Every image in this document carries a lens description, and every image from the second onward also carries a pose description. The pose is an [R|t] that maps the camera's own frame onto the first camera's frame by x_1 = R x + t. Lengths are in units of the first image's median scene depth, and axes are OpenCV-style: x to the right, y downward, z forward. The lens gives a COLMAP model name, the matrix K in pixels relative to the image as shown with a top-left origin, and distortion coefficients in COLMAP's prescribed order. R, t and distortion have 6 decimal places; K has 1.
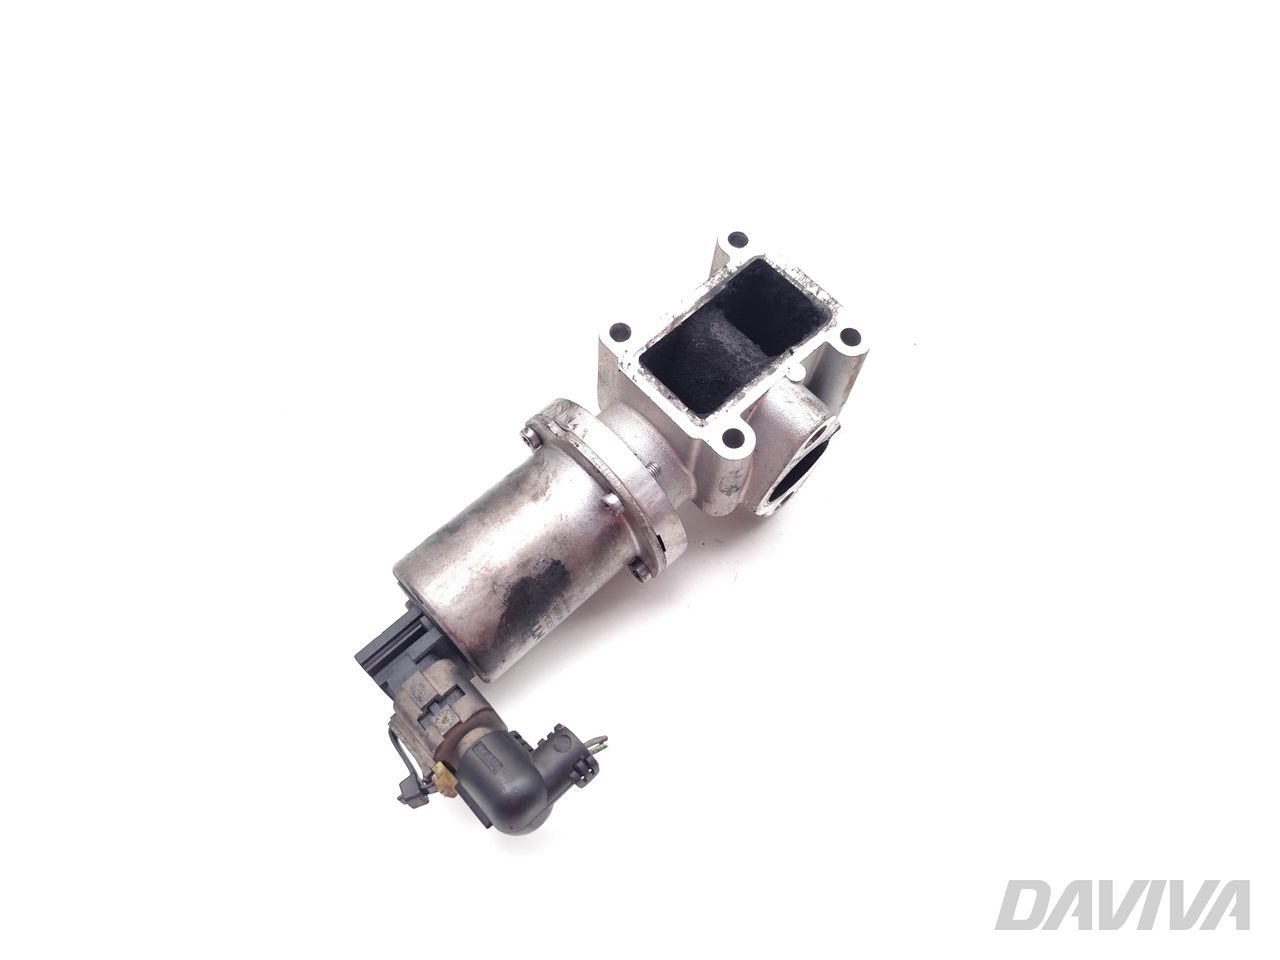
lens RADIAL K [[865.8, 0, 640.0], [0, 865.8, 480.0], [0, 0, 1]] dist [0.000708, -0.000058]
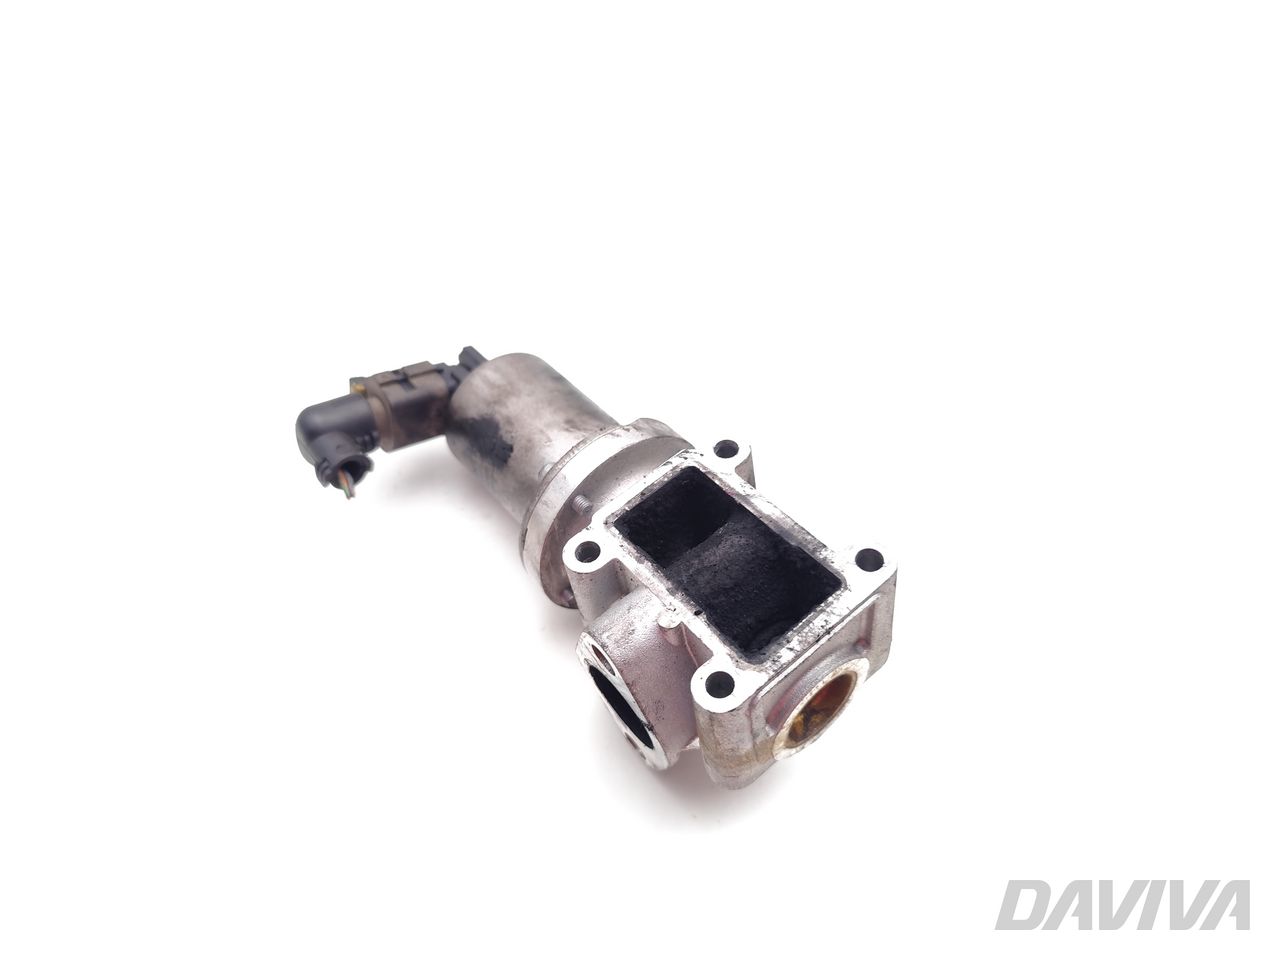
lens RADIAL K [[865.8, 0, 640.0], [0, 865.8, 480.0], [0, 0, 1]] dist [0.000708, -0.000058]
pose [[-0.059776, 0.773527, -0.630937, 0.581645], [-0.871354, 0.267934, 0.411040, -0.458640], [0.487001, 0.574340, 0.658000, 0.386574]]
